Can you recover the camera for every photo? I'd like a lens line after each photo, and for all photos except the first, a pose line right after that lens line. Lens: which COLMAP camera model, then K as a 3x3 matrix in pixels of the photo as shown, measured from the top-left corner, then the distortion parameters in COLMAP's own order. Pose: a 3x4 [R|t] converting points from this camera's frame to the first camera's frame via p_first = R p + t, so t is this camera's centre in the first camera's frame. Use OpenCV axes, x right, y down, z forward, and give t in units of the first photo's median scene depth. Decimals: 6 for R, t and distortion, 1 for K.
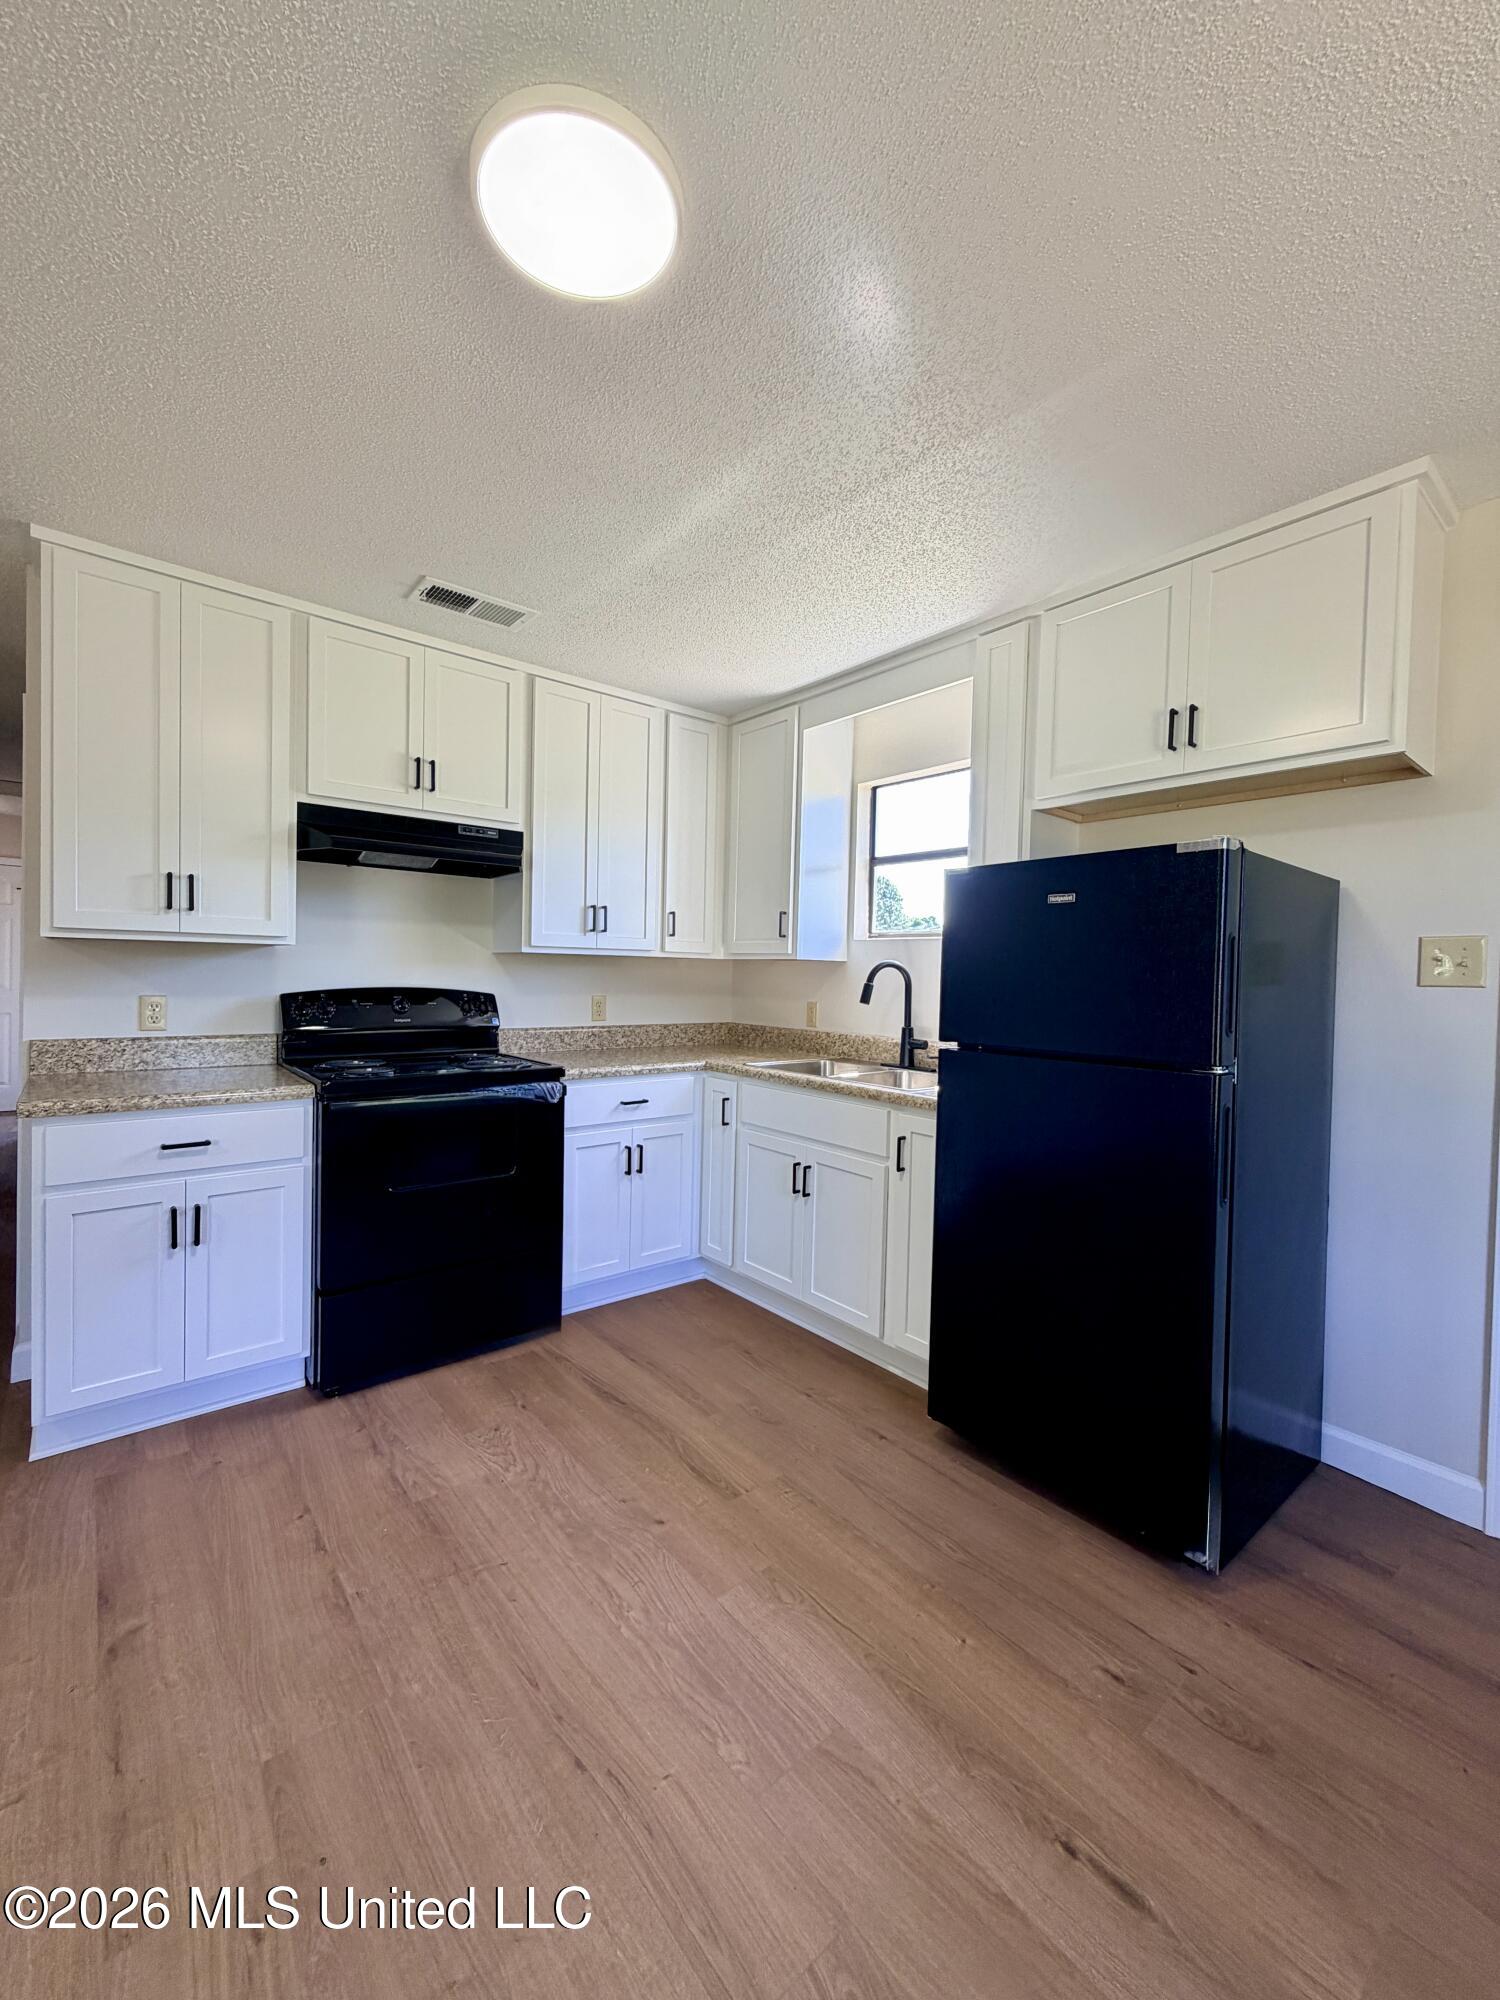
lens RADIAL K [[807.9, 0, 747.3], [0, 807.9, 989.9], [0, 0, 1]] dist [0.001756, -0.000221]
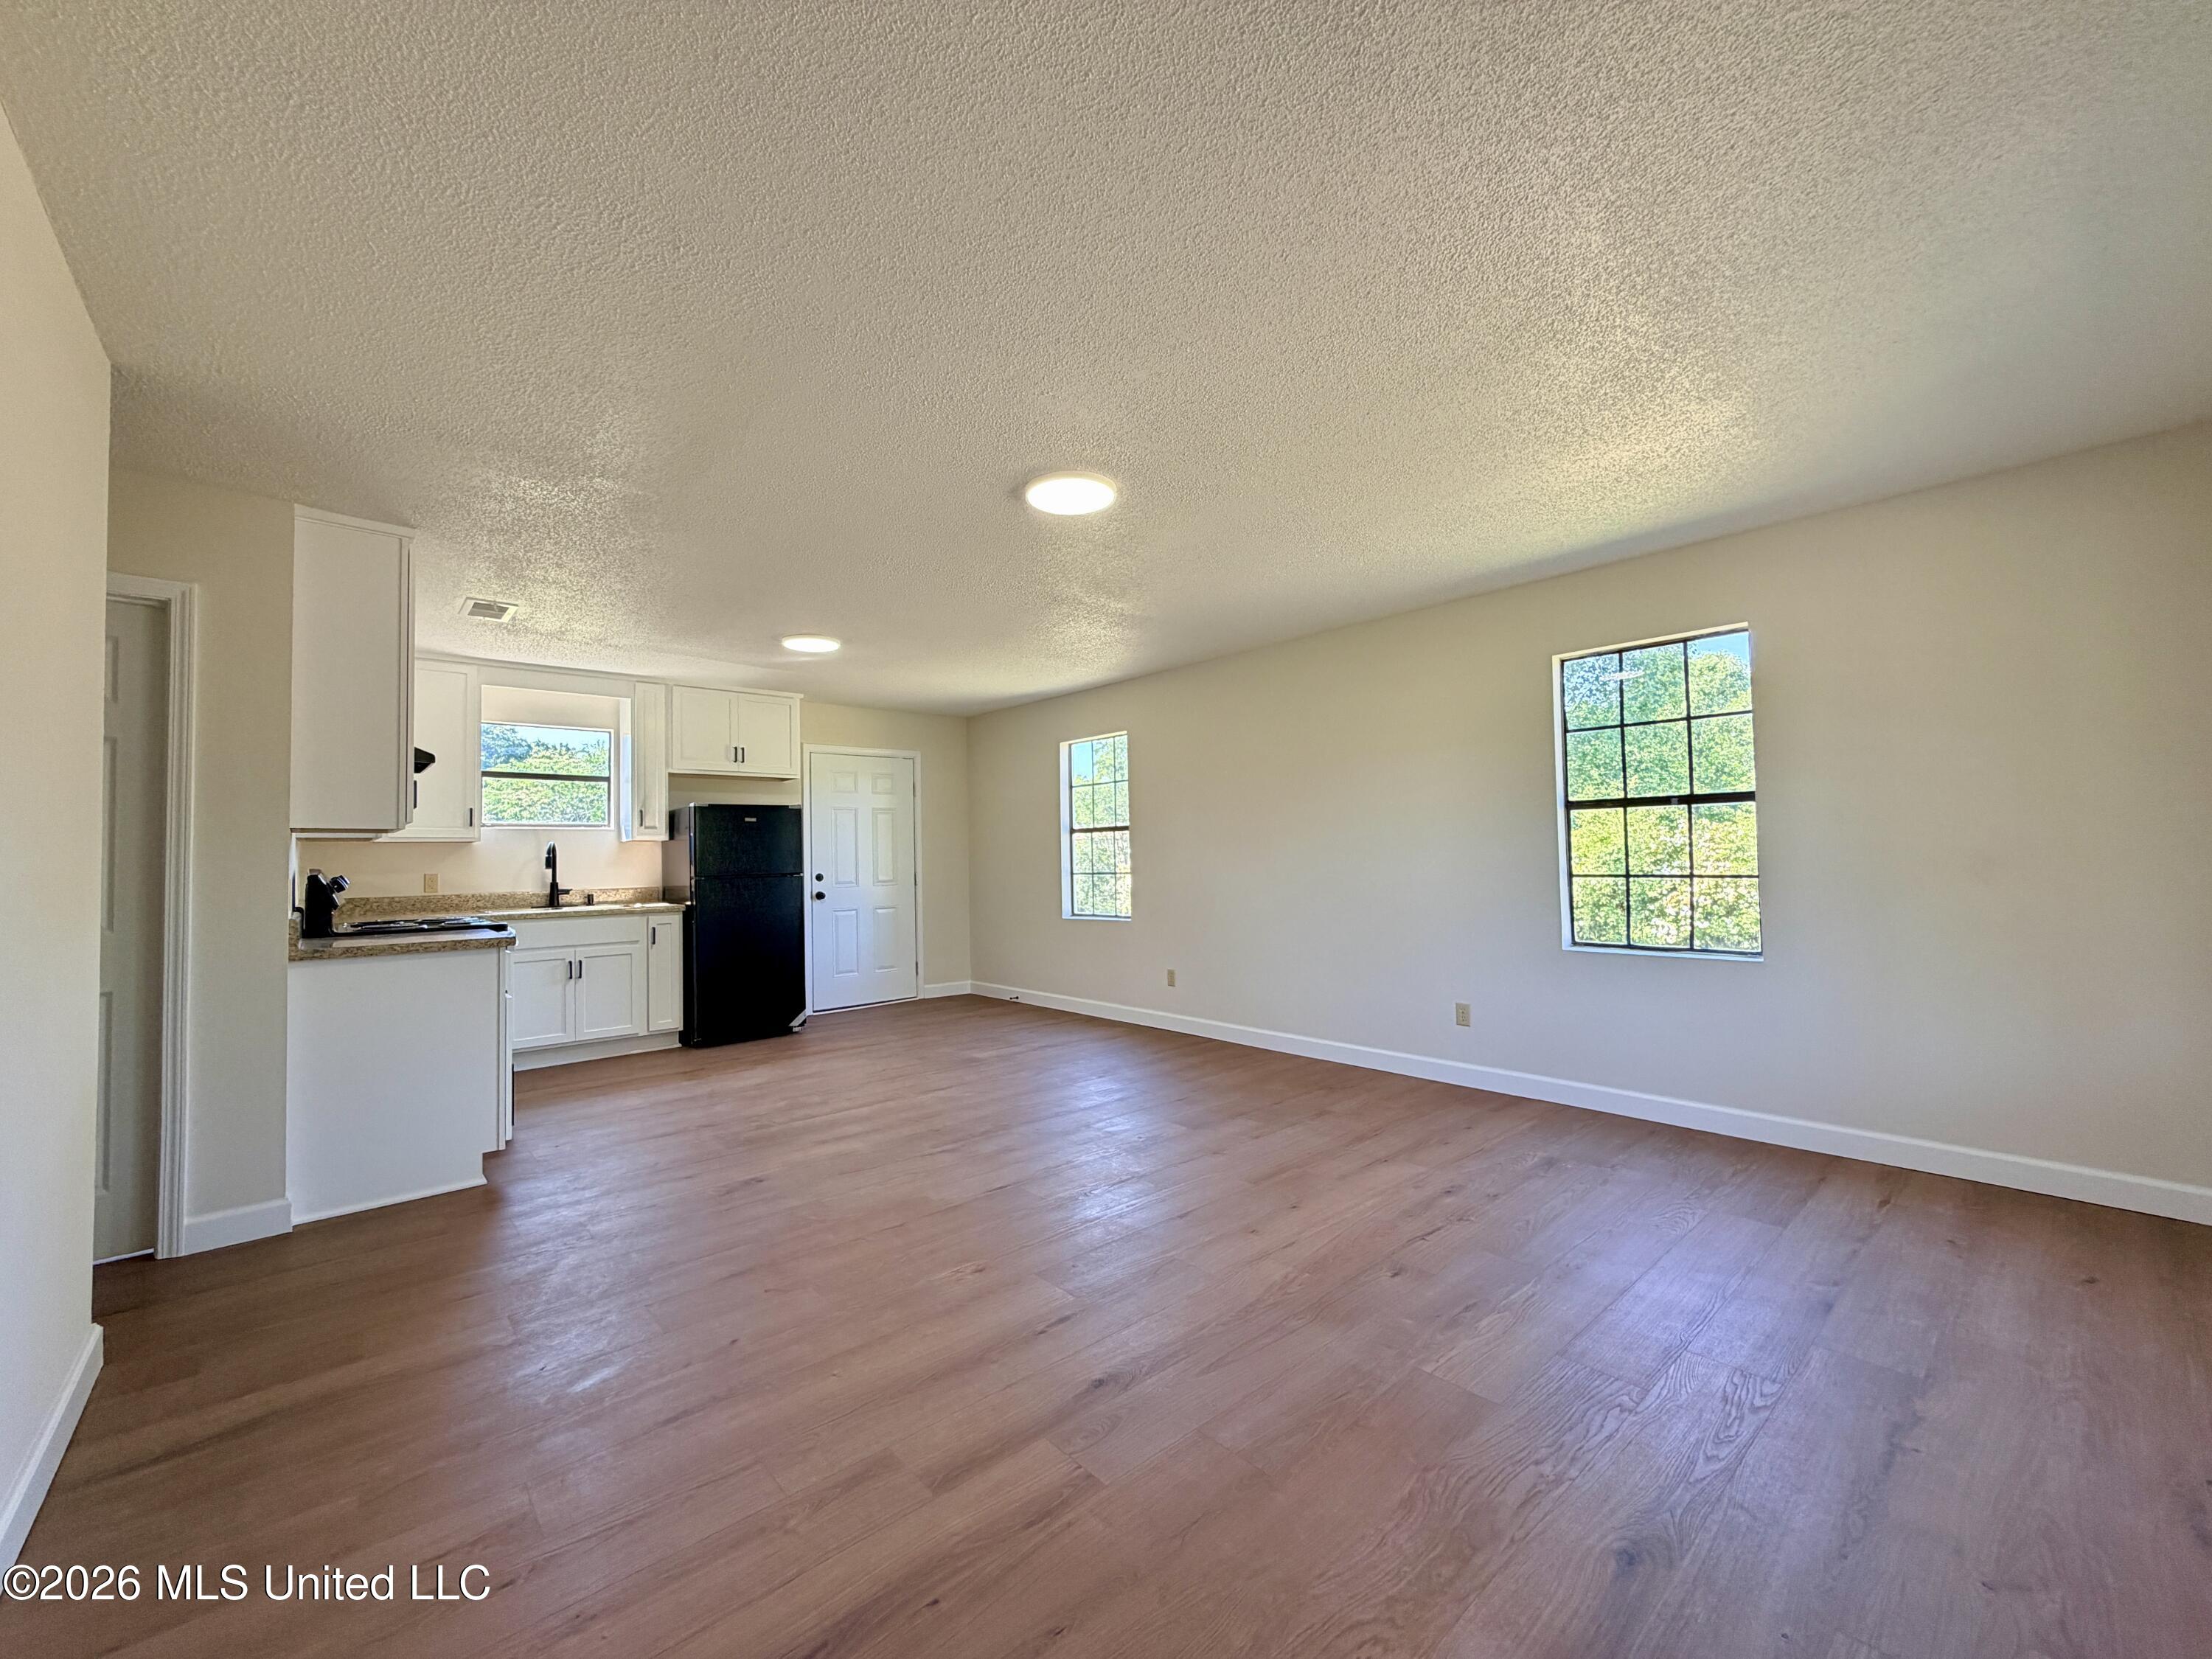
lens RADIAL K [[893.5, 0, 1097.8], [0, 893.5, 827.6], [0, 0, 1]] dist [0.001756, -0.000221]
pose [[-0.027935, 0.007339, 0.999583, -2.386136], [0.033172, 0.999429, -0.006411, -0.024589], [-0.999059, 0.032979, -0.028163, -0.096023]]
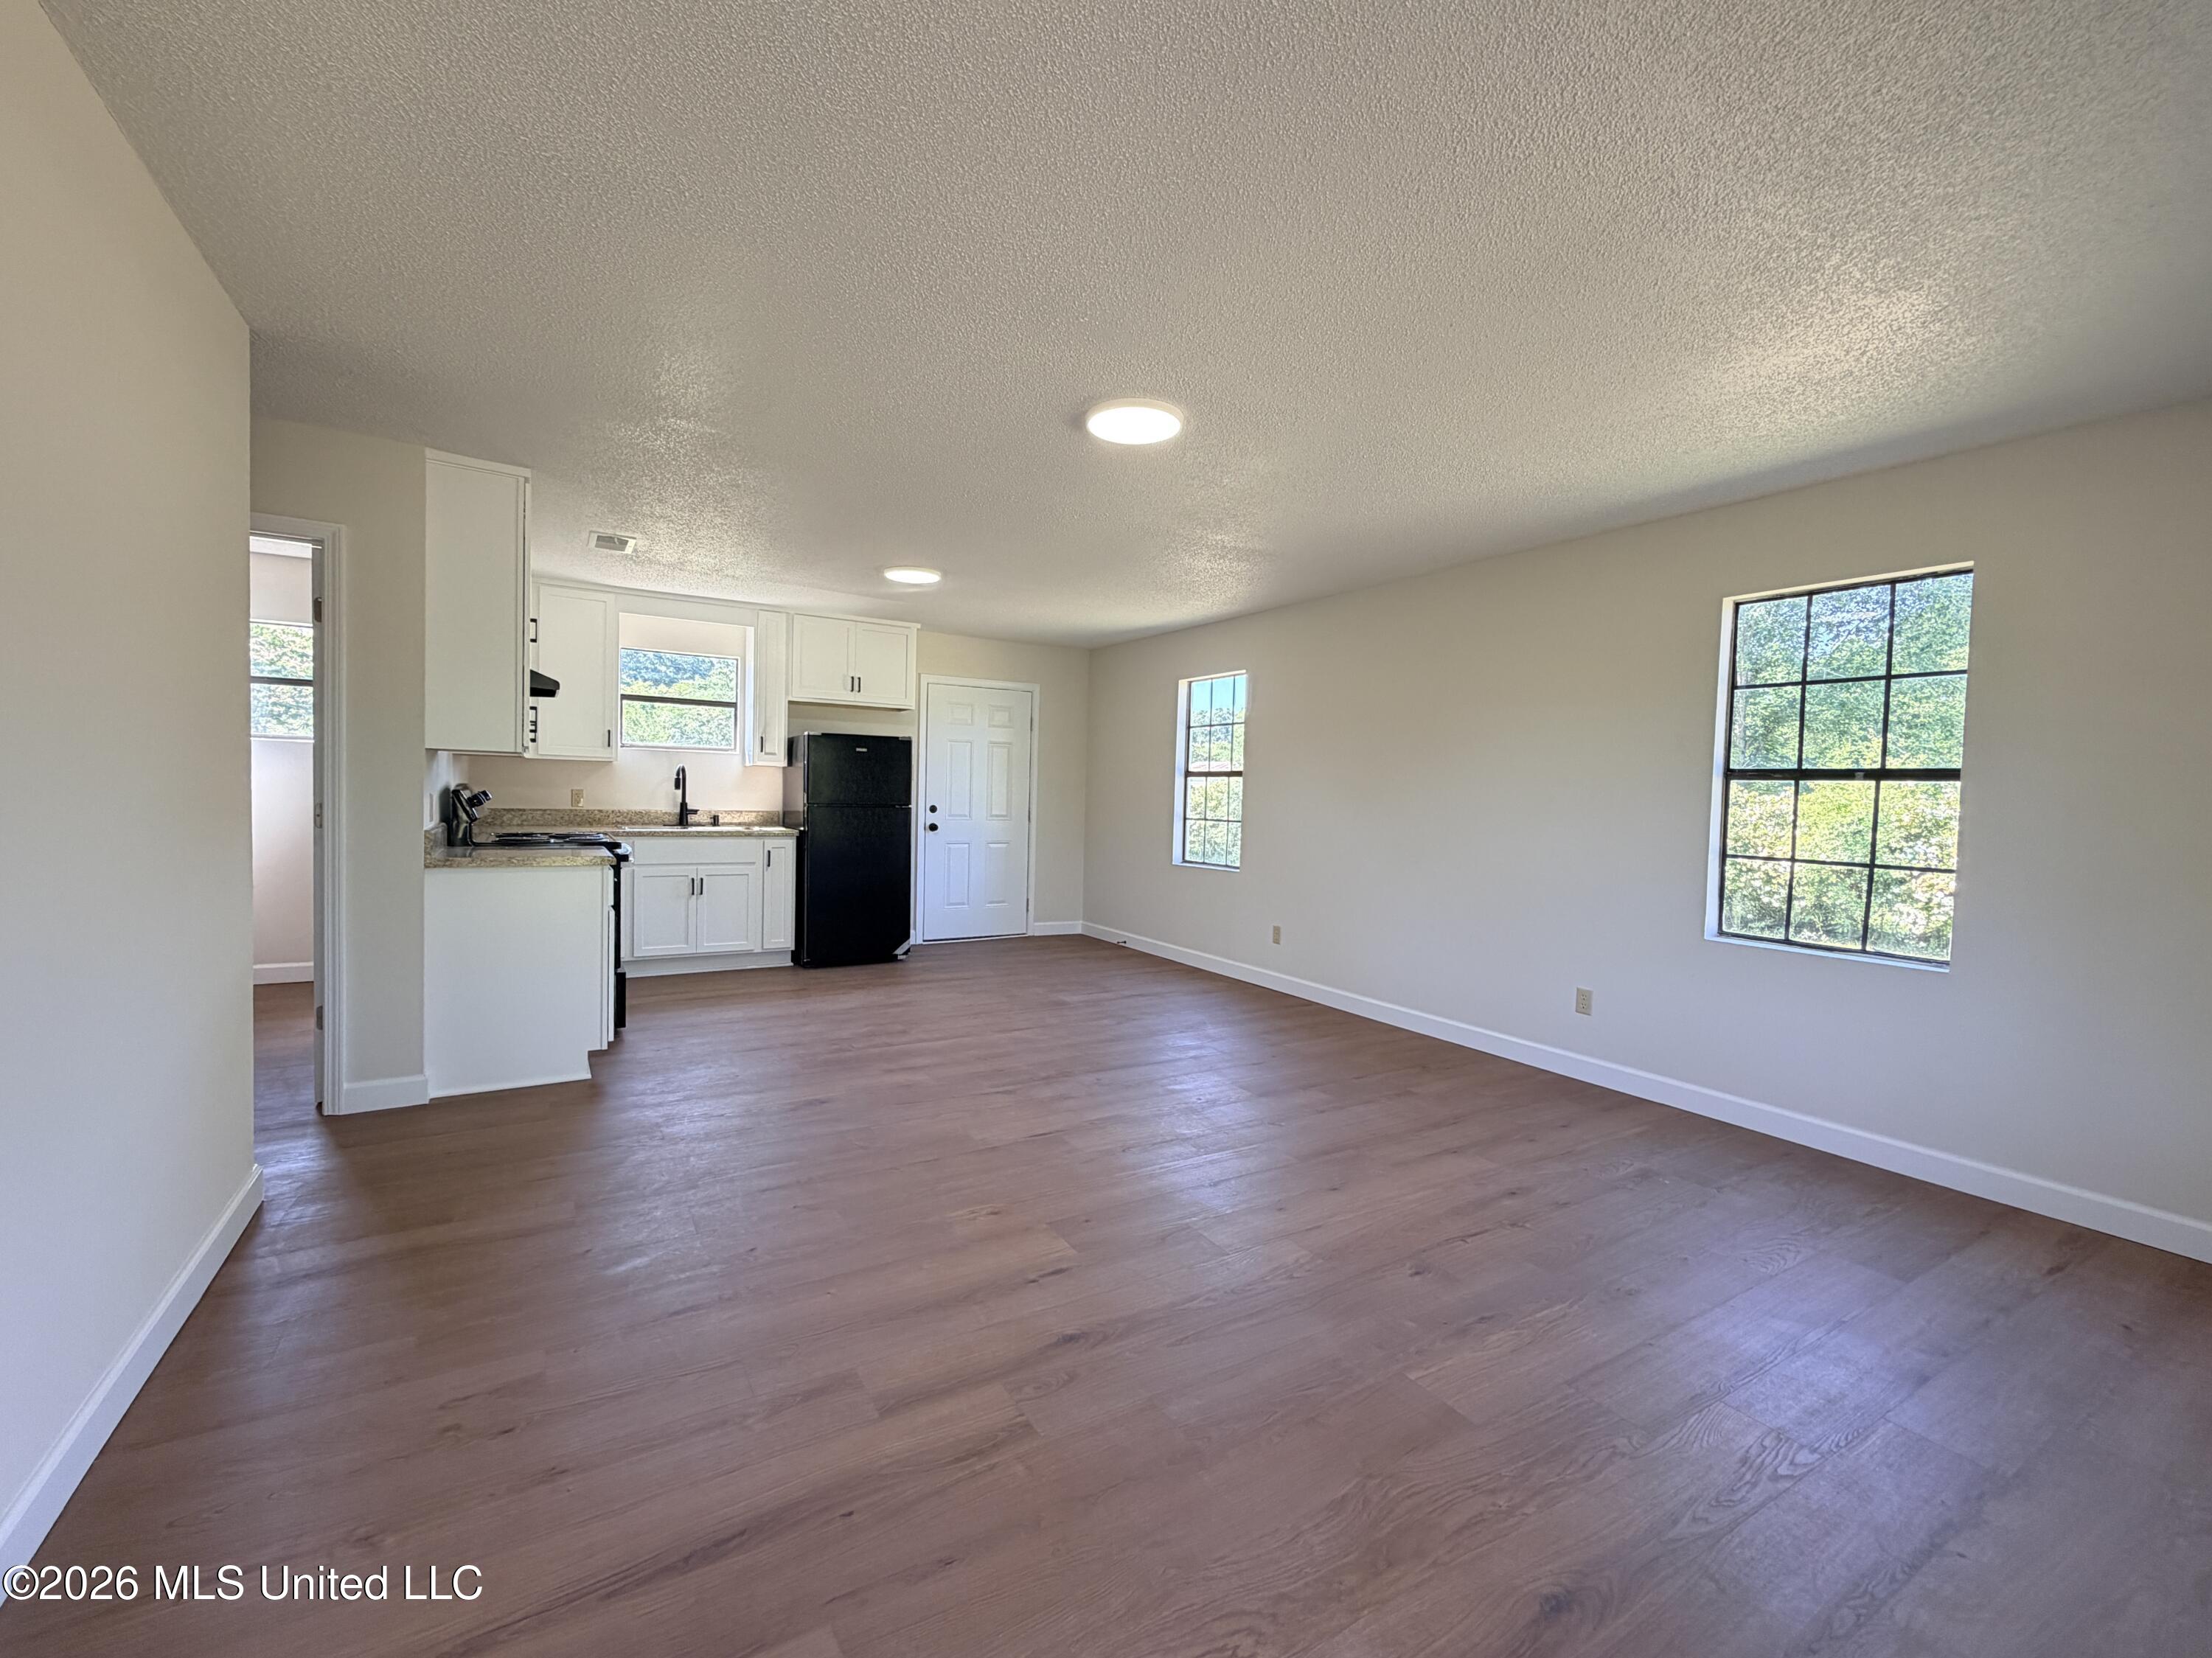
lens RADIAL K [[935.7, 0, 1096.6], [0, 935.7, 826.4], [0, 0, 1]] dist [-0.000479, 0.001025]
pose [[0.151105, -0.059526, 0.986724, -2.385369], [-0.009509, 0.998052, 0.061666, -0.050310], [-0.988472, -0.018700, 0.150244, -0.269329]]
